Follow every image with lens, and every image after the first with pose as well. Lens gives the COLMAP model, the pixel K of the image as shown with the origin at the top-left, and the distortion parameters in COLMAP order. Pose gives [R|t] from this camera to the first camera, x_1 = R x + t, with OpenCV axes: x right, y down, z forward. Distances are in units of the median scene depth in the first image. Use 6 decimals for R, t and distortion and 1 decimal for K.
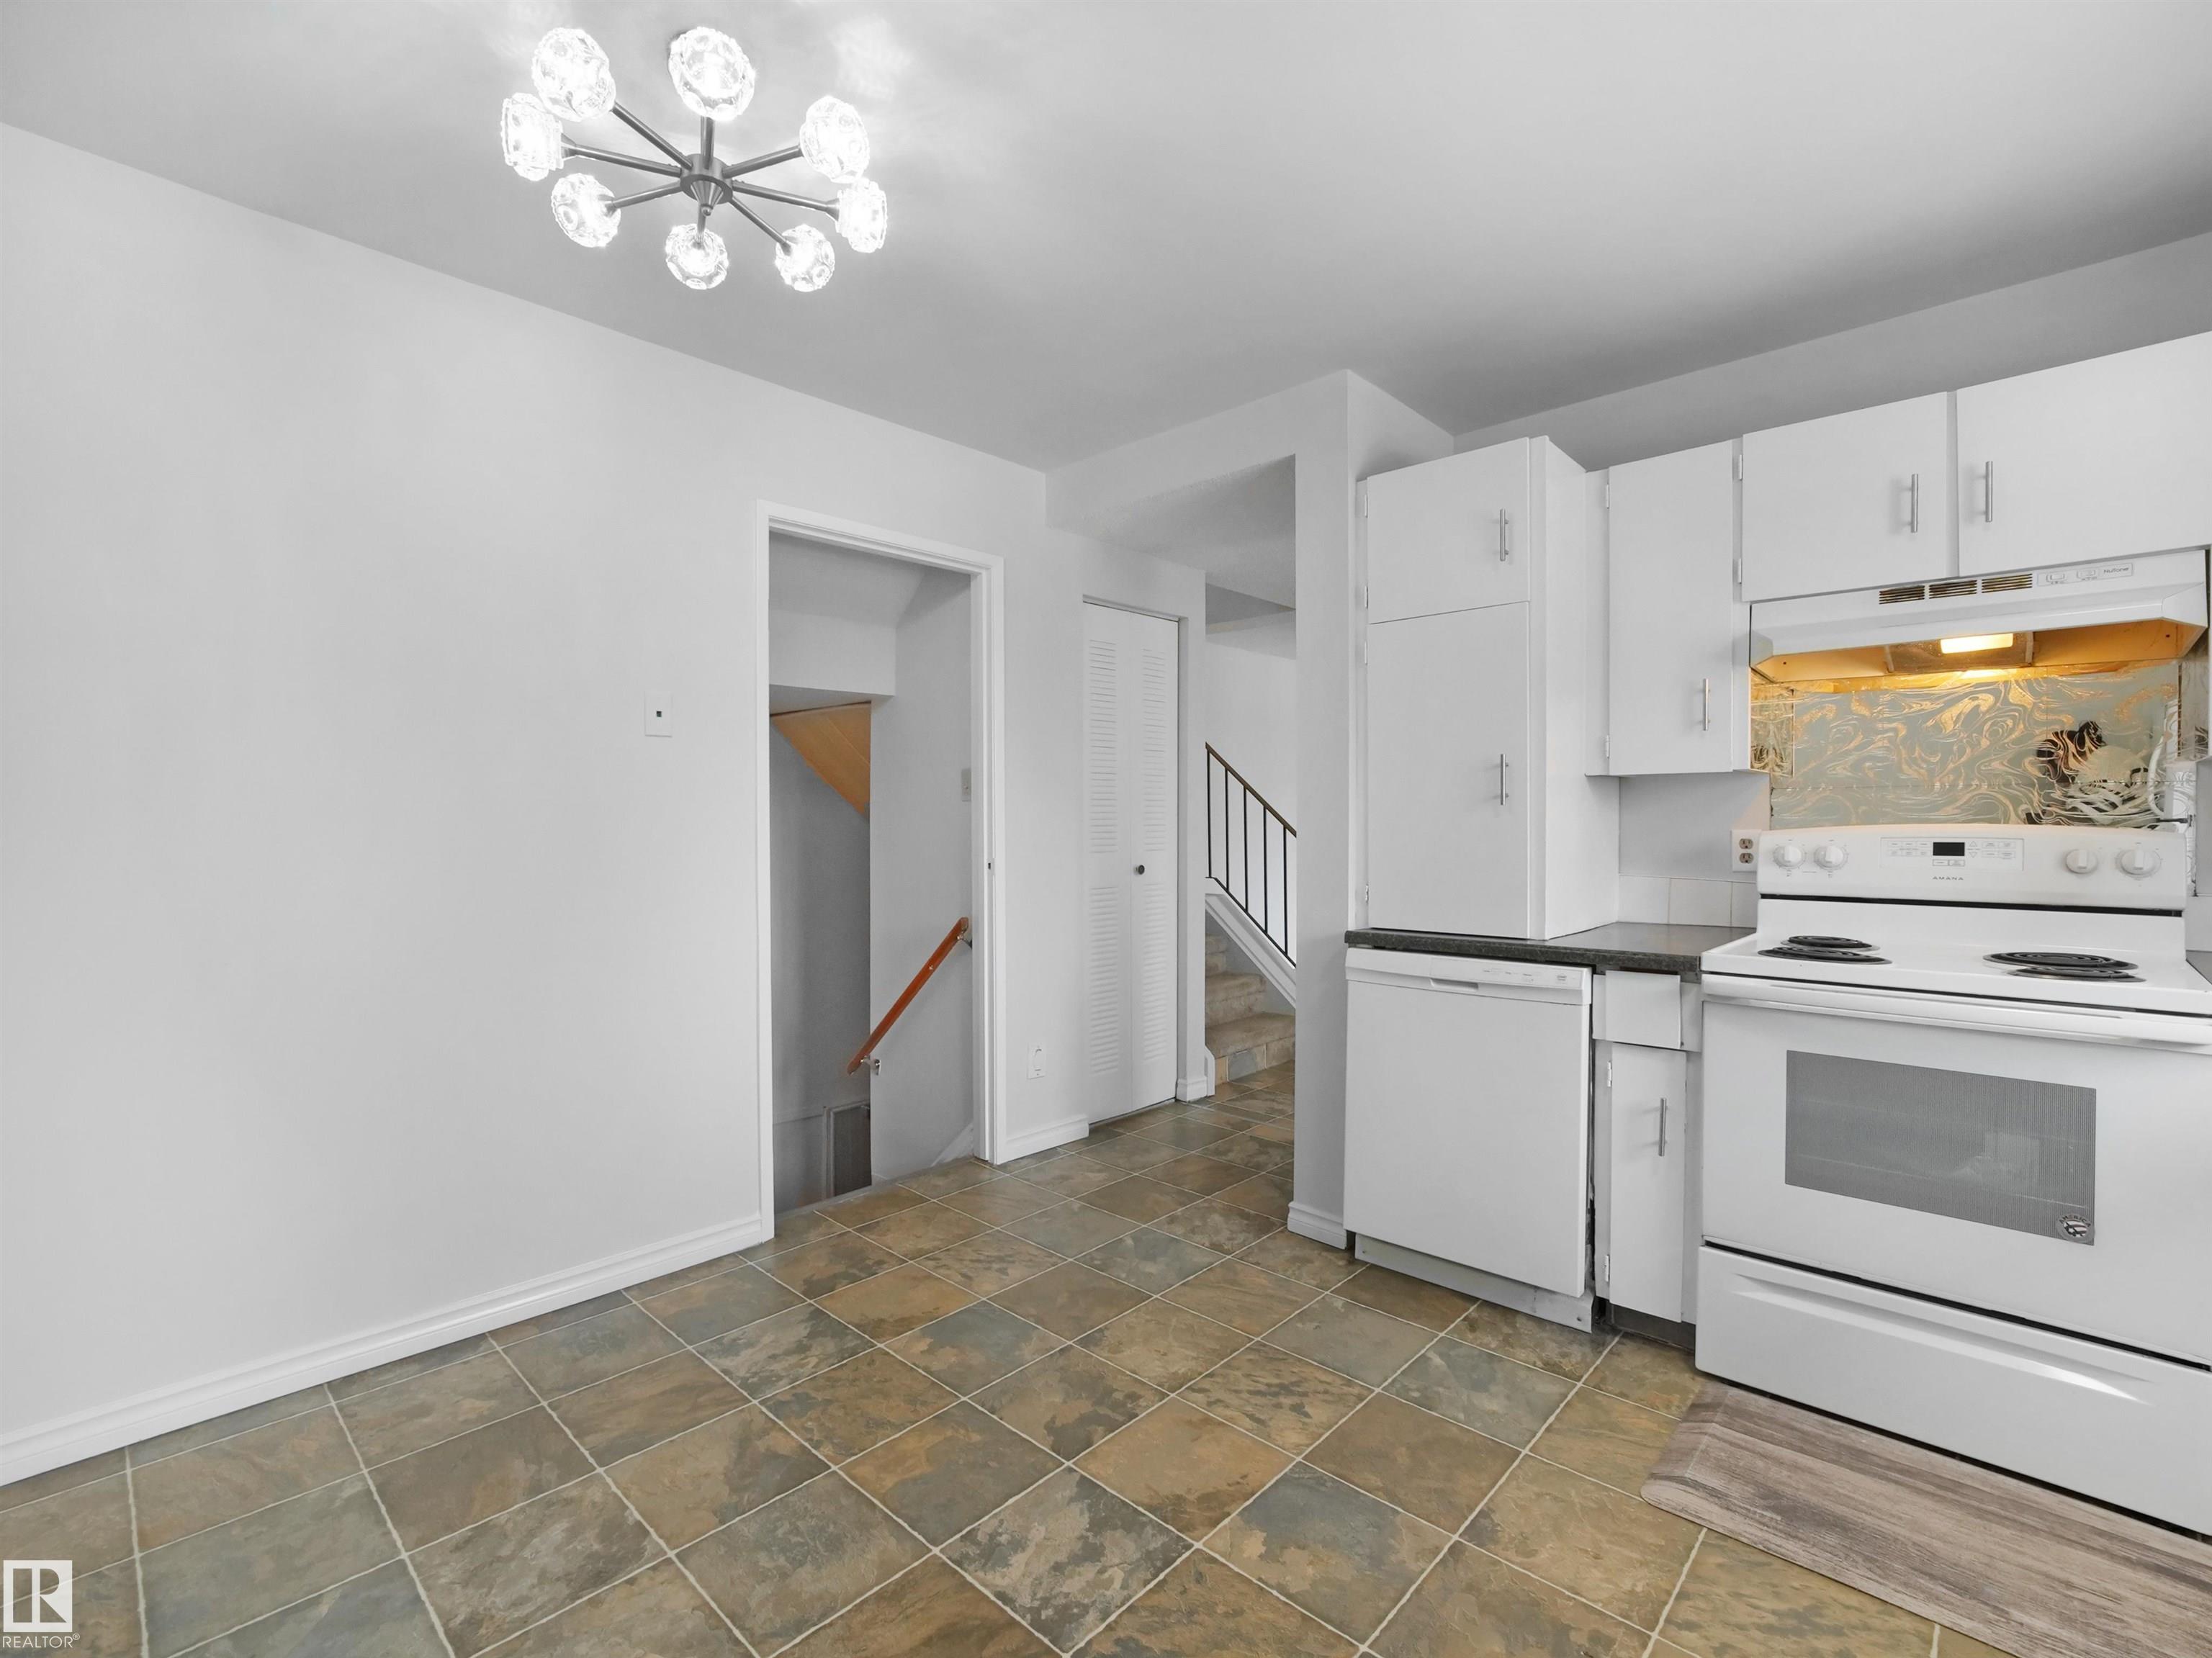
lens RADIAL K [[965.3, 0, 1106.0], [0, 965.3, 894.2], [0, 0, 1]] dist [-0.012527, 0.000192]
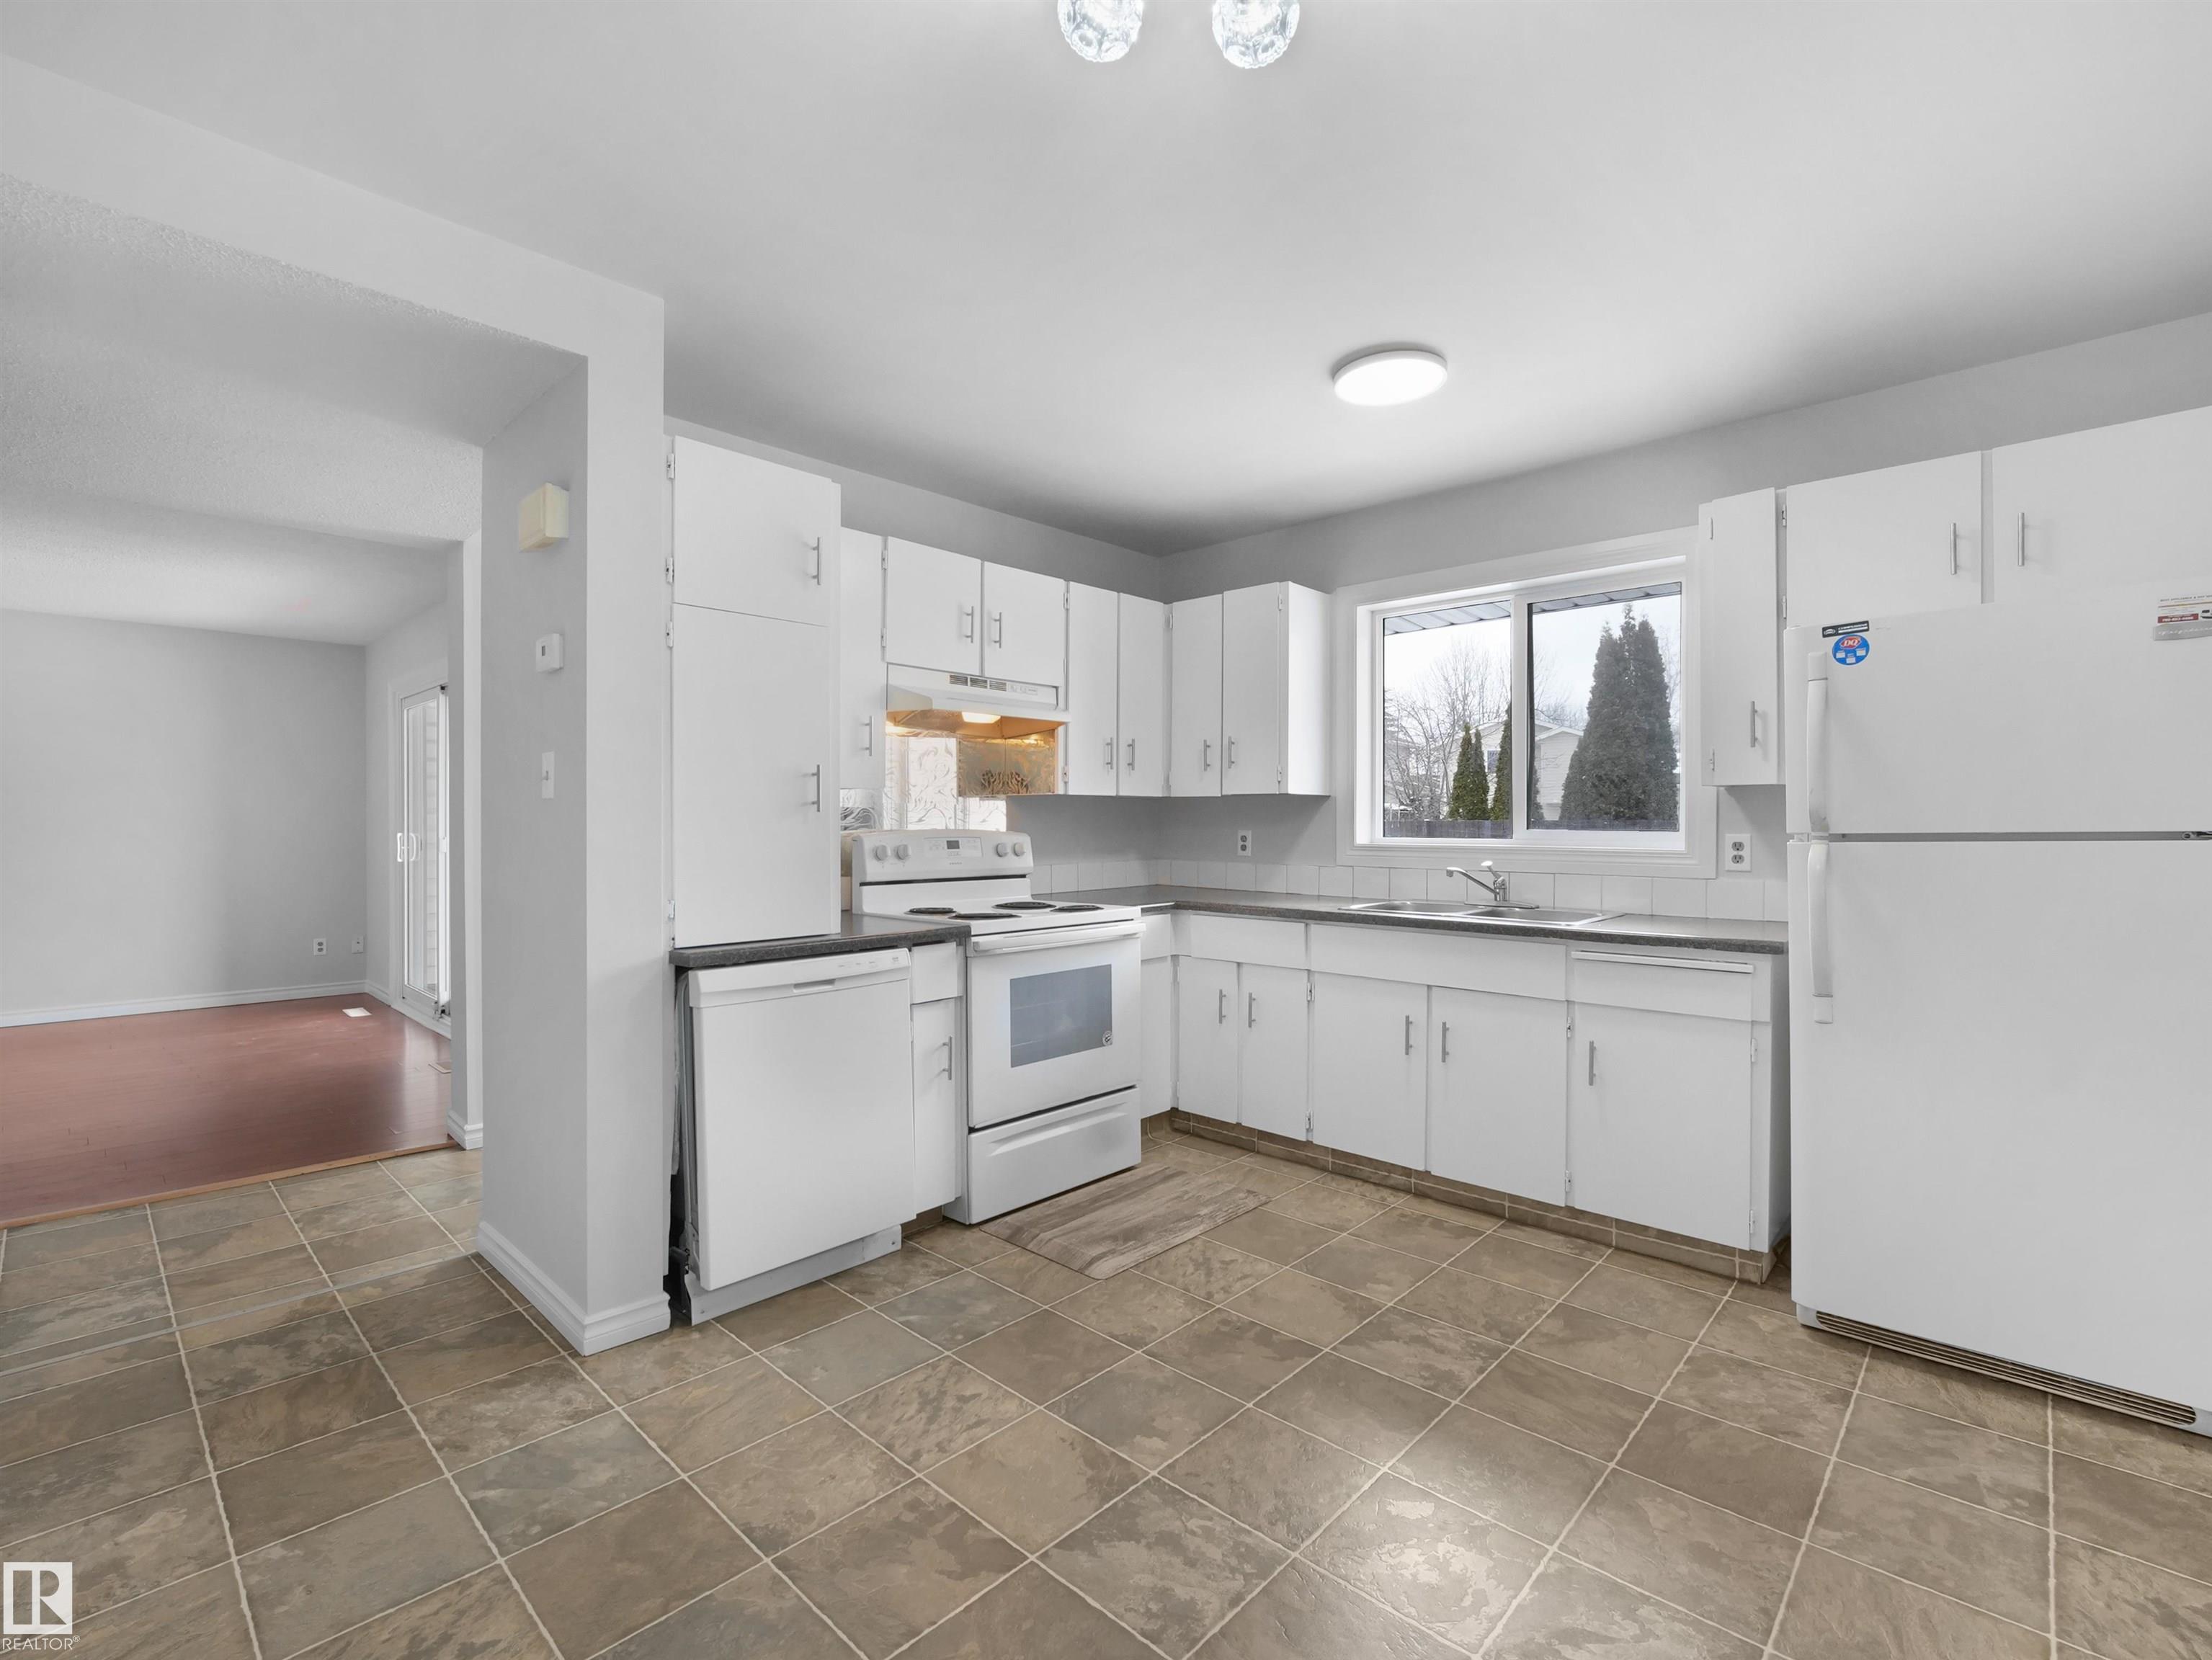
lens RADIAL K [[1023.3, 0, 1099.5], [0, 1023.3, 824.0], [0, 0, 1]] dist [-0.006133, -0.001118]
pose [[0.002886, 0.007755, 0.999966, -0.961926], [0.062340, 0.998024, -0.007920, -0.056335], [-0.998051, 0.062360, 0.002397, 0.894748]]
